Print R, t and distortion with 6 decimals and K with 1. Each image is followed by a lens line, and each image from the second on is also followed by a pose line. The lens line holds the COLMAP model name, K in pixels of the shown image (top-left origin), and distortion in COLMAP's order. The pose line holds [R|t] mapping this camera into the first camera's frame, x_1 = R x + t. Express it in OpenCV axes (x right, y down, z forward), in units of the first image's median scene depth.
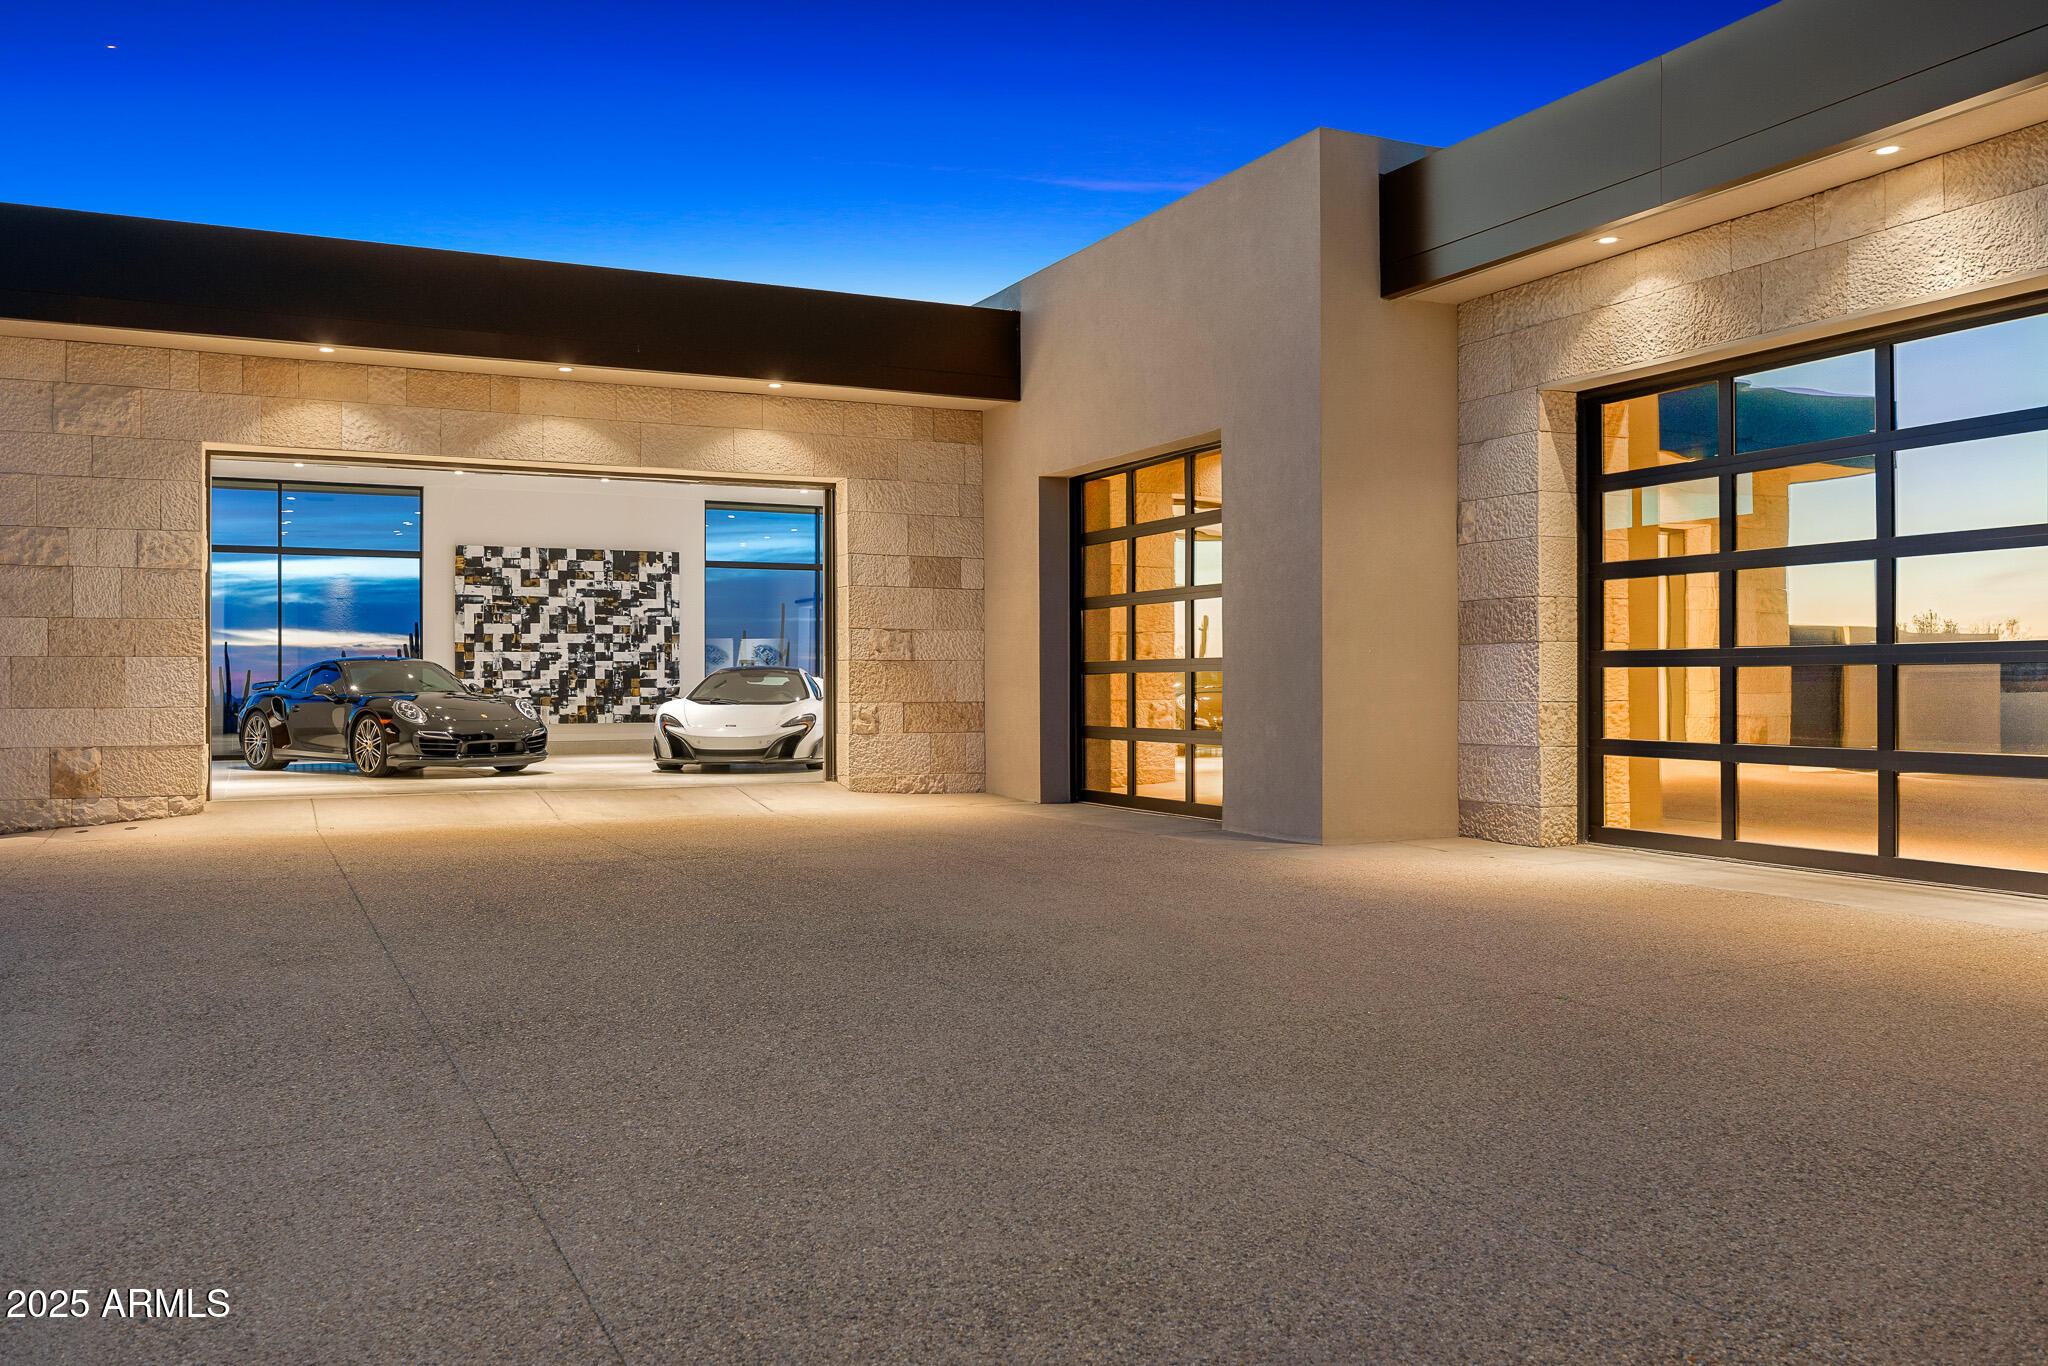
lens RADIAL K [[1623.6, 0, 1017.3], [0, 1623.6, 683.6], [0, 0, 1]] dist [-0.009768, -0.004094]
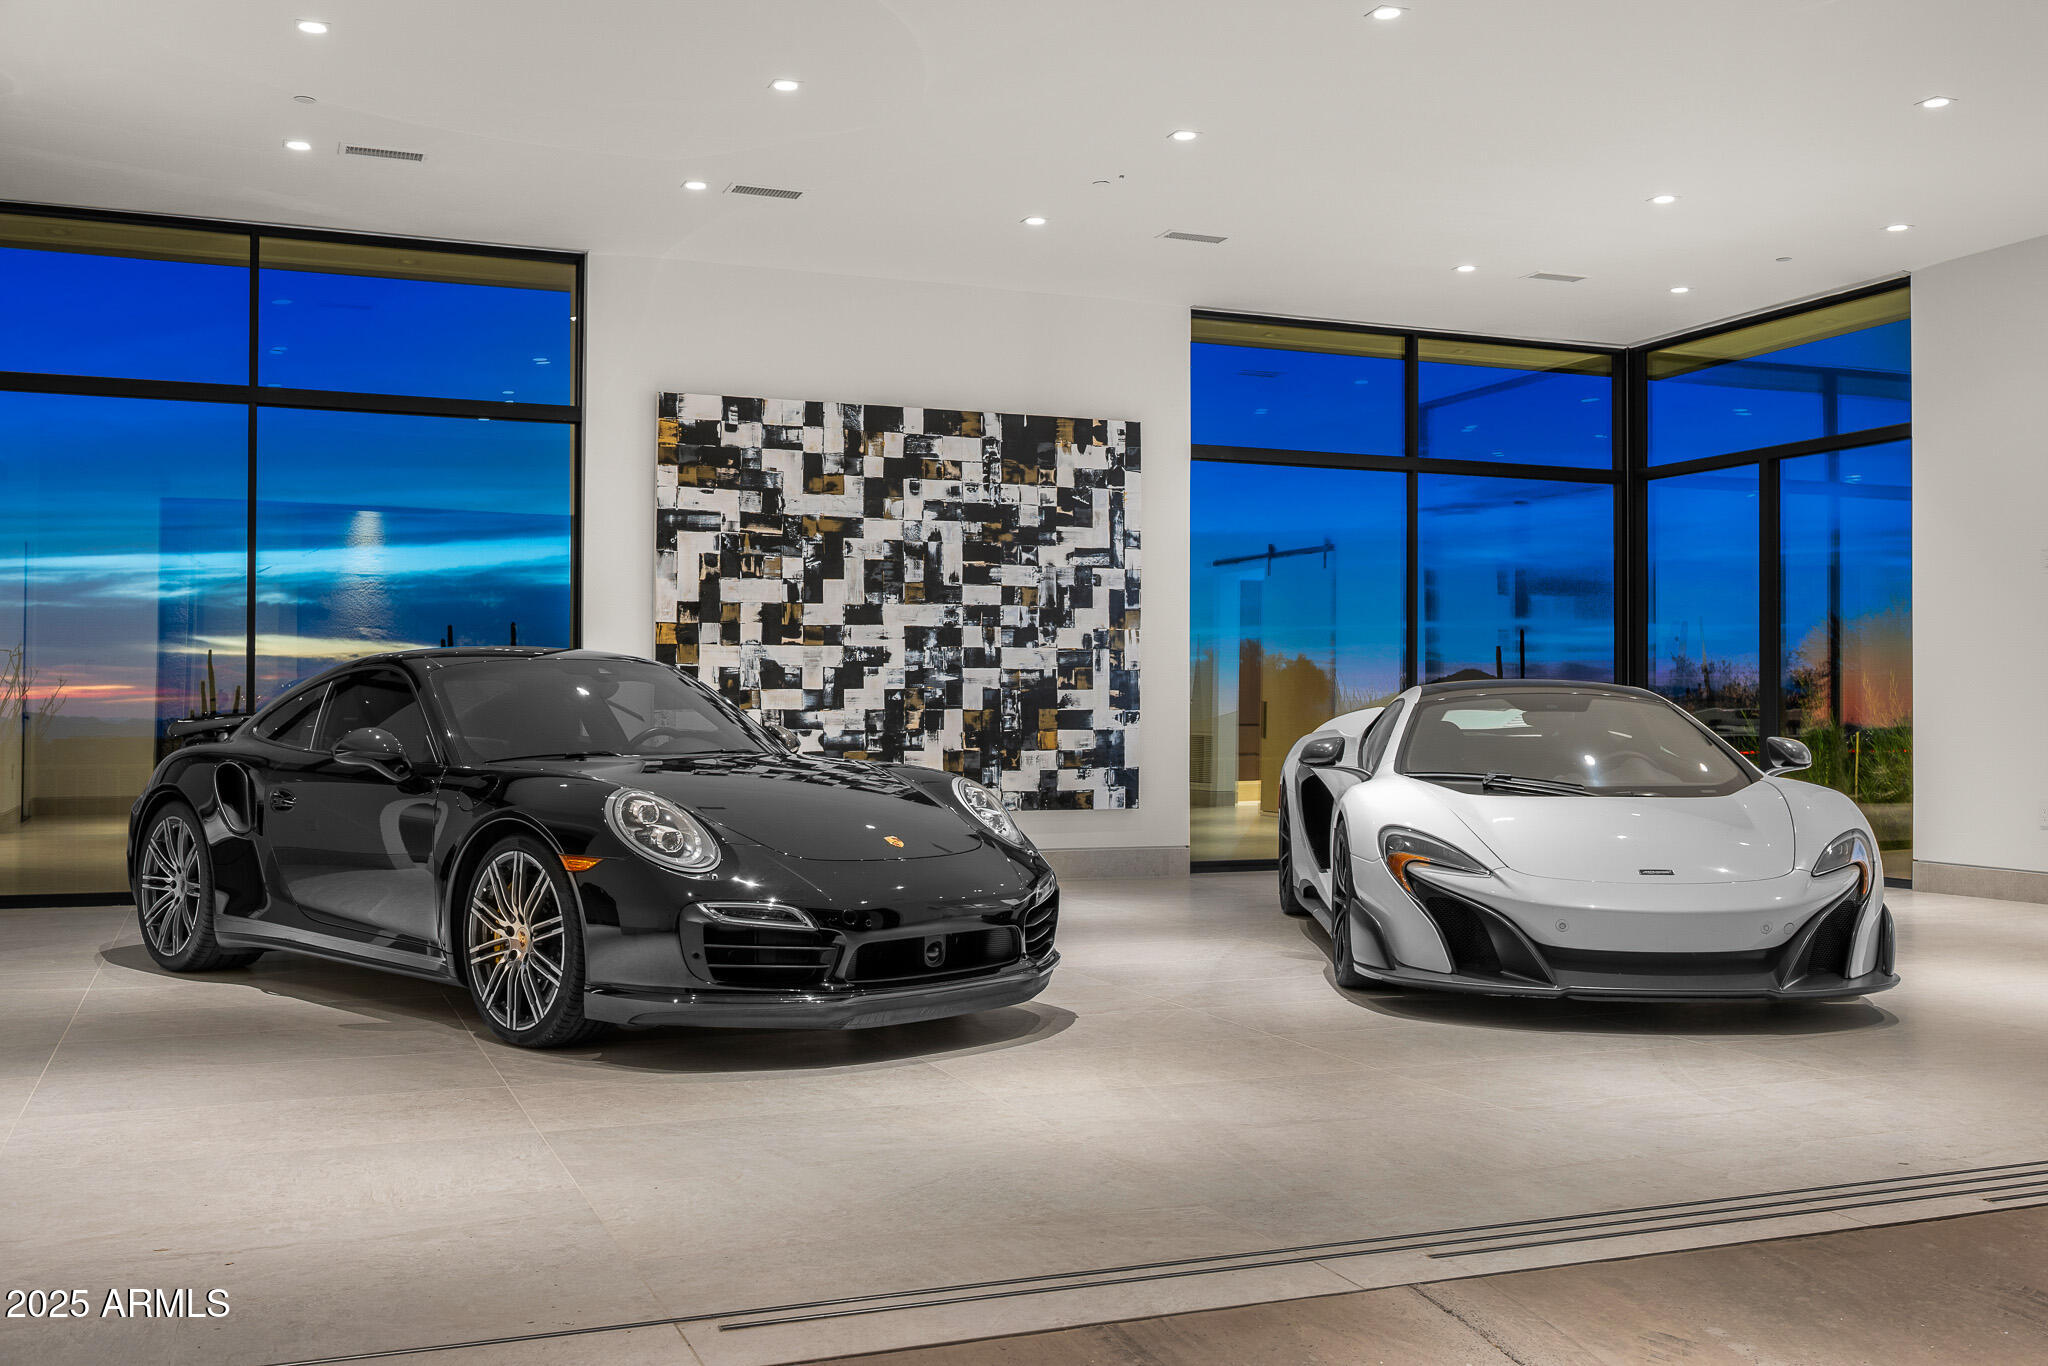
lens RADIAL K [[2031.7, 0, 1028.5], [0, 2031.7, 688.8], [0, 0, 1]] dist [-0.005305, 0.000000]
pose [[0.997214, 0.005033, -0.074426, -0.203484], [-0.005805, 0.999932, -0.010157, -0.002954], [0.074369, 0.010561, 0.997175, 0.463463]]
